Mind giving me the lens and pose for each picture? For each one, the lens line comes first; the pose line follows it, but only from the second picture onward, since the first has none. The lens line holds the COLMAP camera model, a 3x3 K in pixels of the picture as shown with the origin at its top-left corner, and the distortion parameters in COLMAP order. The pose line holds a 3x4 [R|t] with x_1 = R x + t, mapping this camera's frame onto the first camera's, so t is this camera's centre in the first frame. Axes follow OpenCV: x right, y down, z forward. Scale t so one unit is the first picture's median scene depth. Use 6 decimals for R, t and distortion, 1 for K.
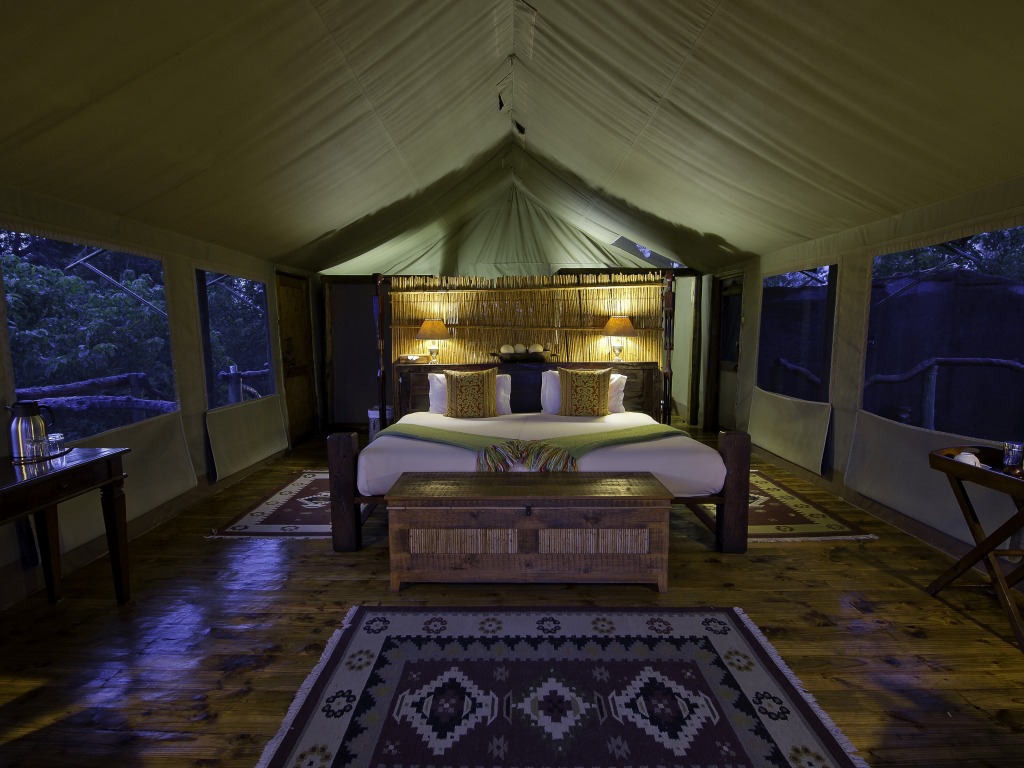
lens RADIAL K [[508.8, 0, 508.4], [0, 508.8, 384.9], [0, 0, 1]] dist [-0.011375, -0.000306]
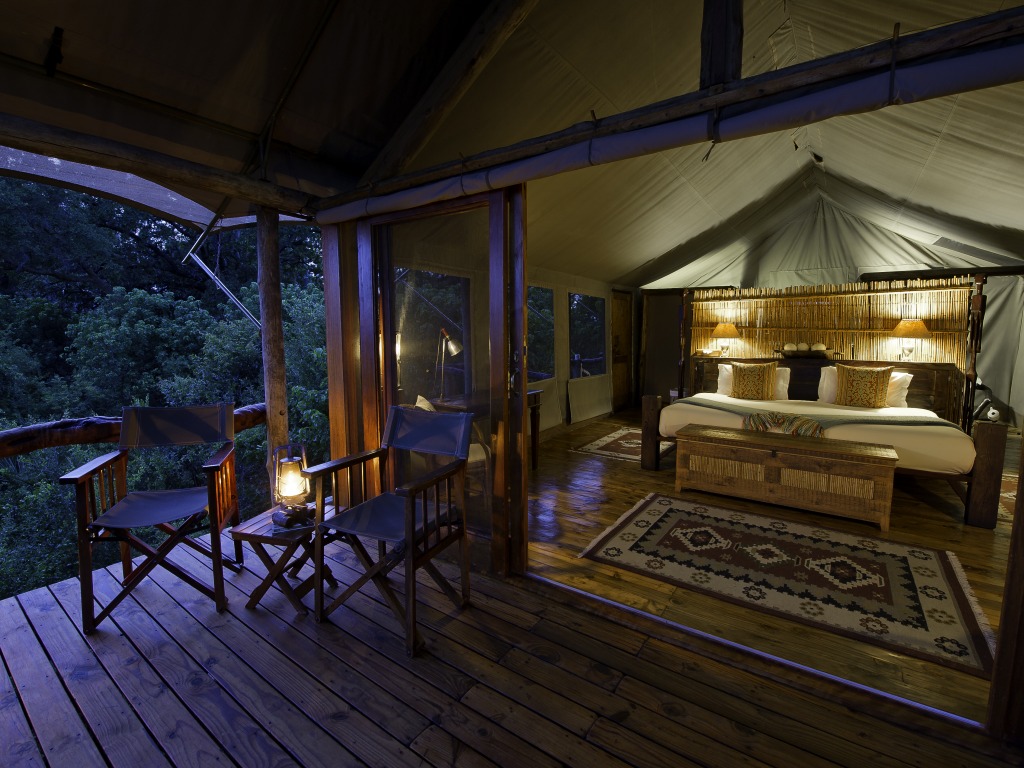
lens RADIAL K [[466.4, 0, 510.3], [0, 466.4, 378.0], [0, 0, 1]] dist [-0.019040, -0.001073]
pose [[0.820484, 0.062911, -0.568198, 0.100568], [-0.065687, 0.997718, 0.015615, 0.035610], [0.567884, 0.024512, 0.822744, -0.340136]]
